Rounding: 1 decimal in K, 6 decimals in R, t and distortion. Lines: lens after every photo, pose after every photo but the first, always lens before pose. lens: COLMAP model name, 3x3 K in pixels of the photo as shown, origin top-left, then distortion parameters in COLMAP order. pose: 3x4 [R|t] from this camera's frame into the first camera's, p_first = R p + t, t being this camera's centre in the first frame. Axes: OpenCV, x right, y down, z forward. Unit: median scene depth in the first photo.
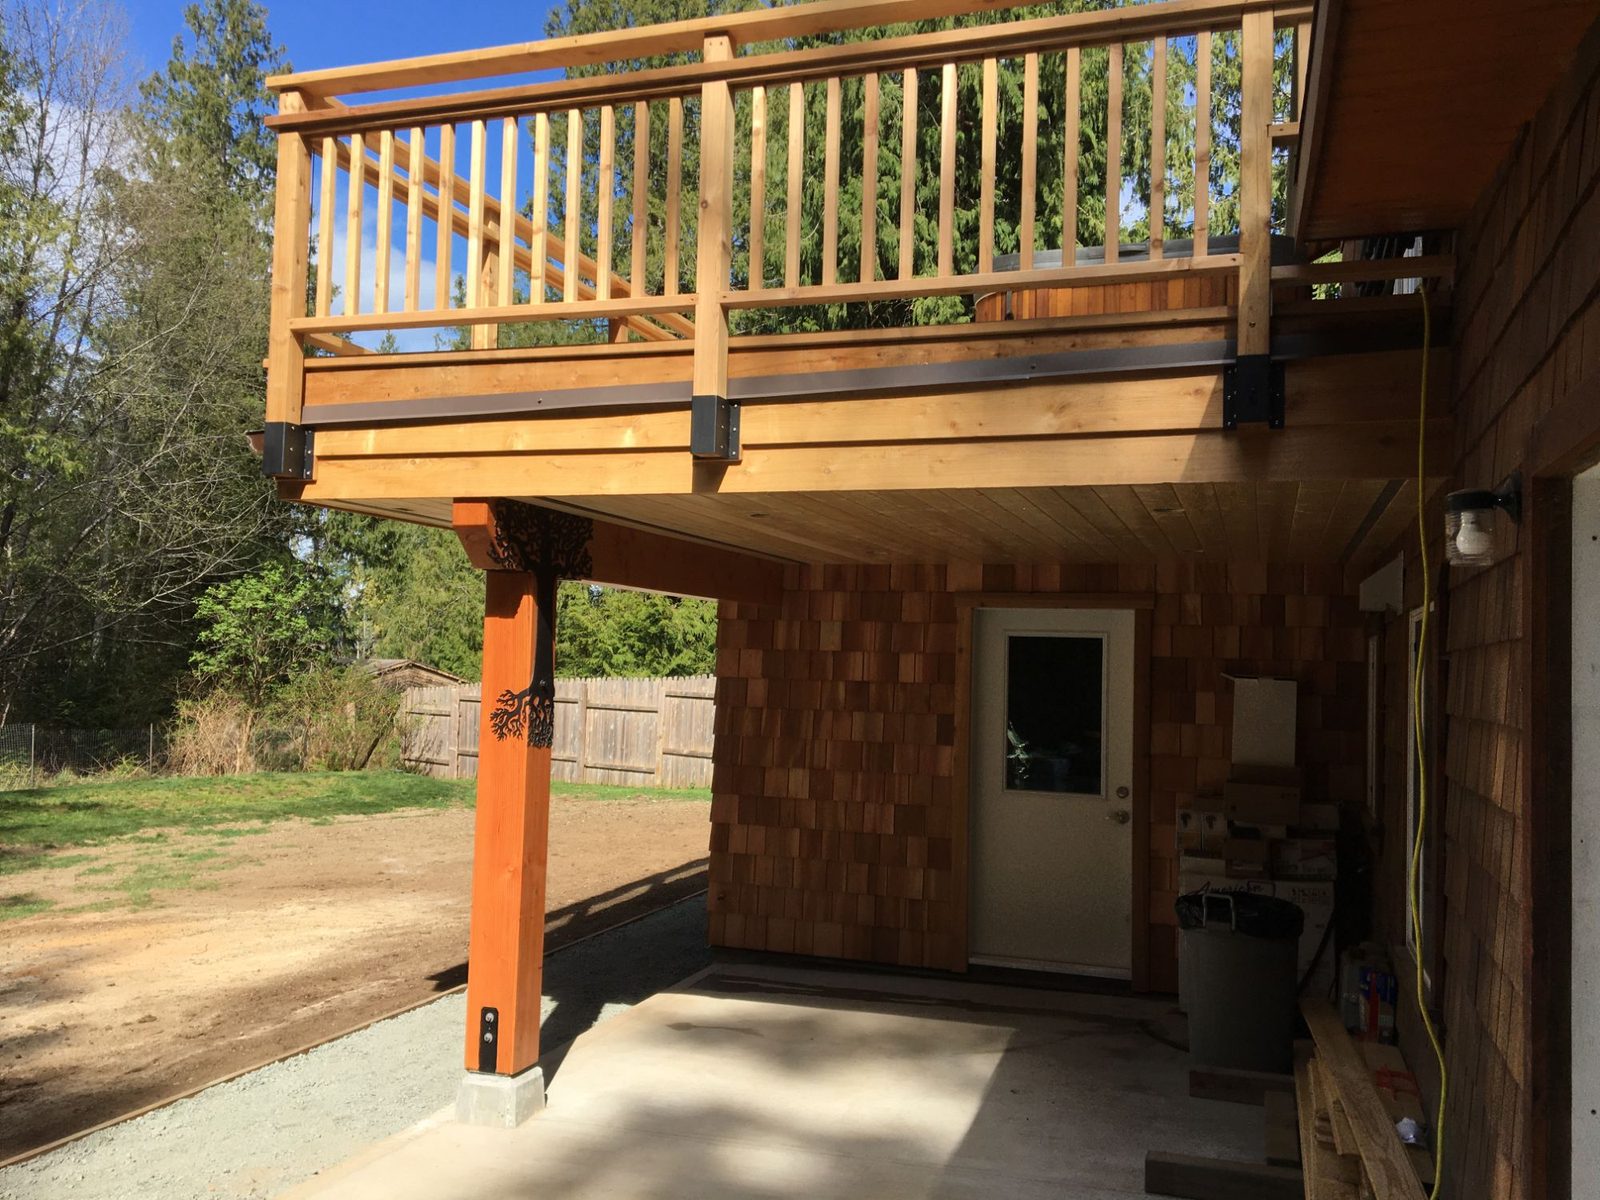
lens RADIAL K [[1373.3, 0, 800.9], [0, 1373.3, 590.5], [0, 0, 1]] dist [0.110249, -0.160305]
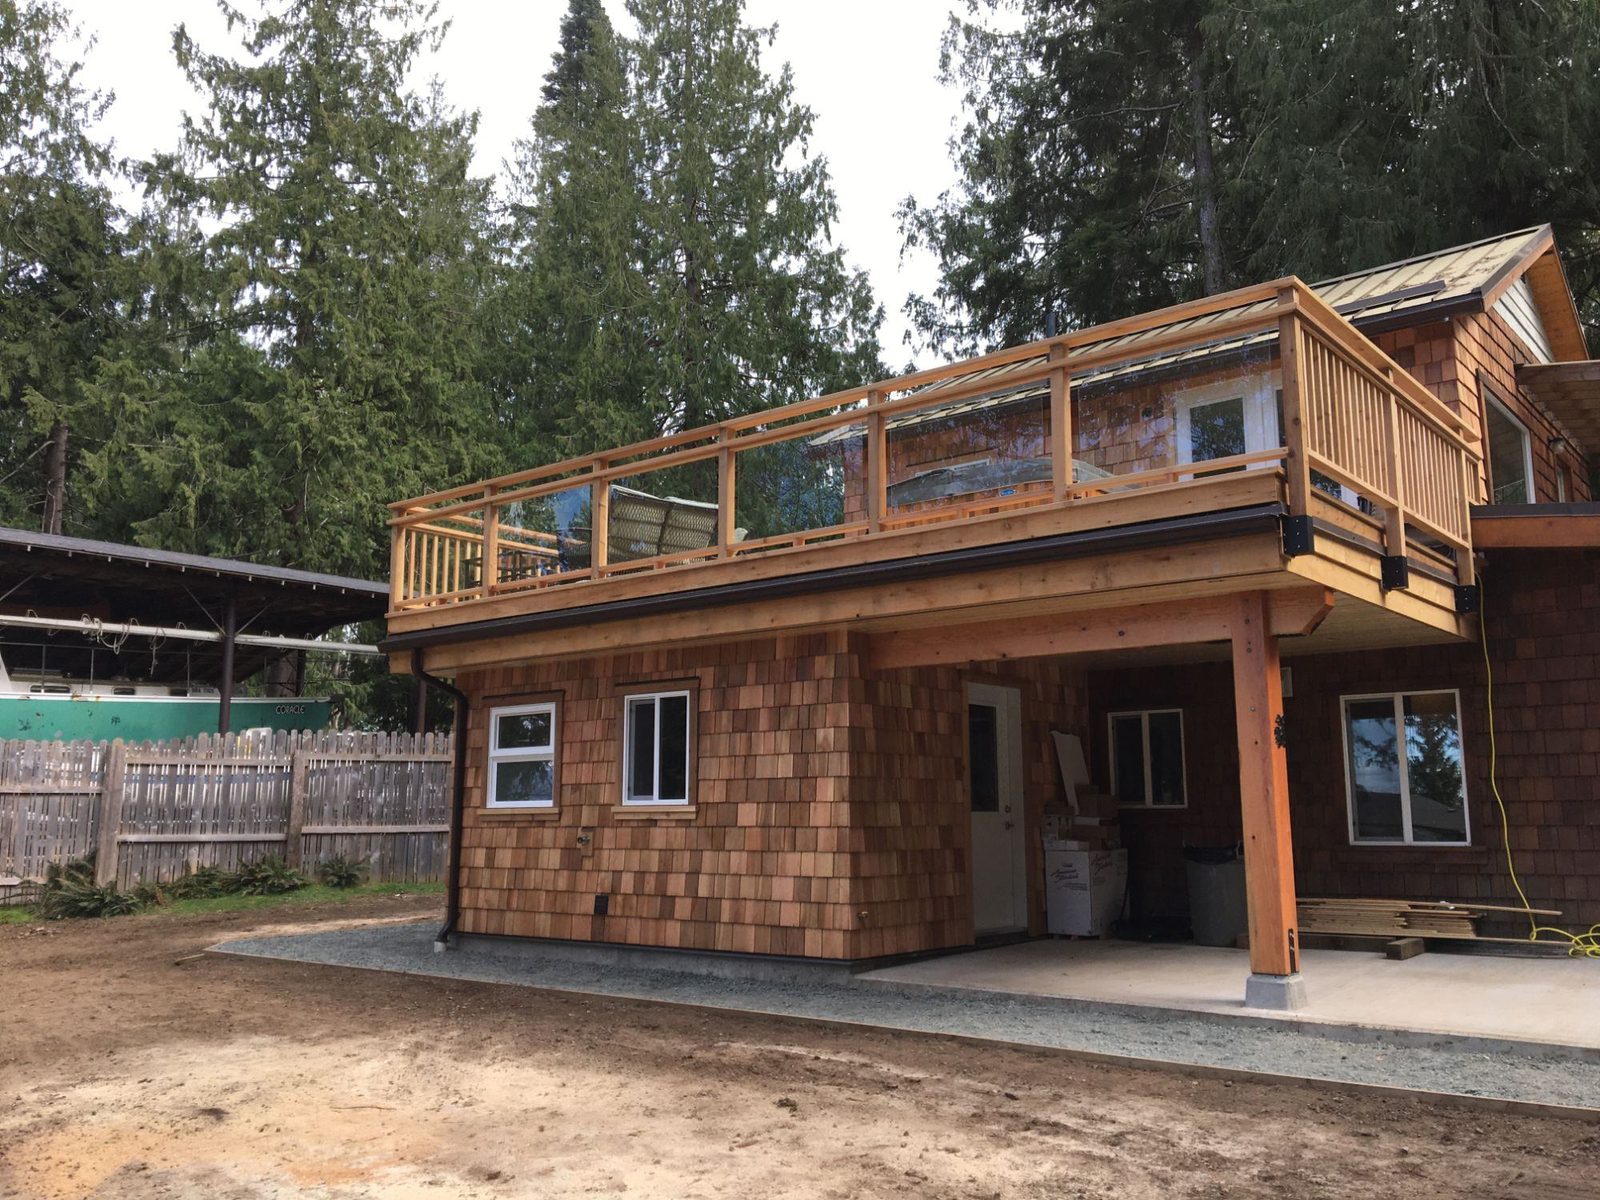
lens RADIAL K [[1373.3, 0, 800.9], [0, 1373.3, 590.5], [0, 0, 1]] dist [0.110249, -0.160305]
pose [[0.332246, 0.124722, 0.934910, -1.244242], [-0.040202, 0.992190, -0.118077, 0.093026], [-0.942335, 0.001645, 0.334666, 0.688882]]
